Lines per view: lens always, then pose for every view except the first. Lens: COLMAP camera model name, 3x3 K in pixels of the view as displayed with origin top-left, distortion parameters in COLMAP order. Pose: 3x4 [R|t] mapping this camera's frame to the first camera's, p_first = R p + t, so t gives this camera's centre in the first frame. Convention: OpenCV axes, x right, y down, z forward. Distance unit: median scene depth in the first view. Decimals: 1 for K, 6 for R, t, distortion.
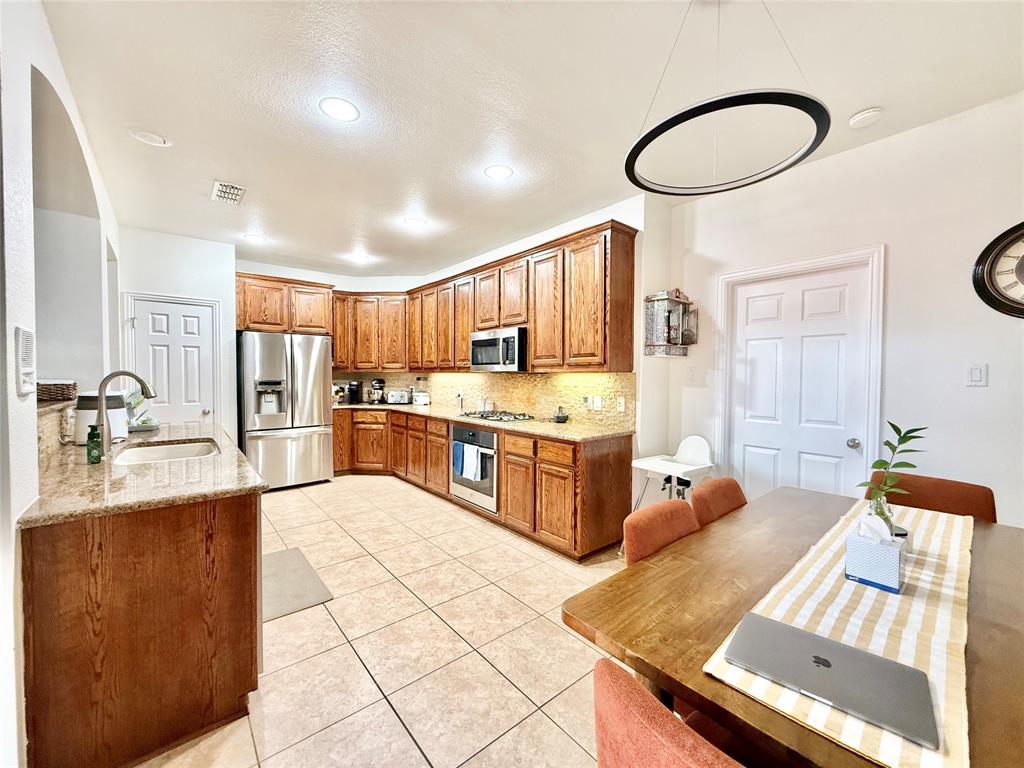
lens RADIAL K [[409.9, 0, 509.8], [0, 409.9, 384.0], [0, 0, 1]] dist [0.004699, 0.000342]
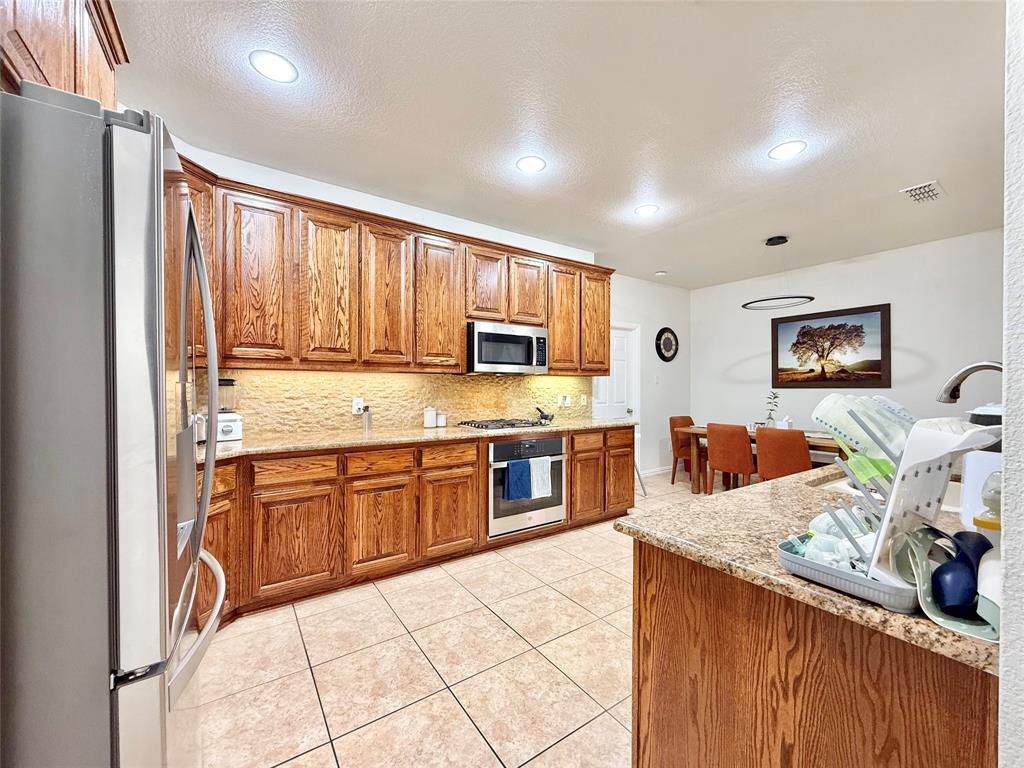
lens RADIAL K [[409.9, 0, 510.5], [0, 409.9, 385.1], [0, 0, 1]] dist [0.004699, 0.000342]
pose [[0.089116, -0.004306, 0.996012, -0.986336], [0.020022, 0.999796, 0.002531, -0.007006], [-0.995820, 0.019716, 0.089184, 1.009937]]
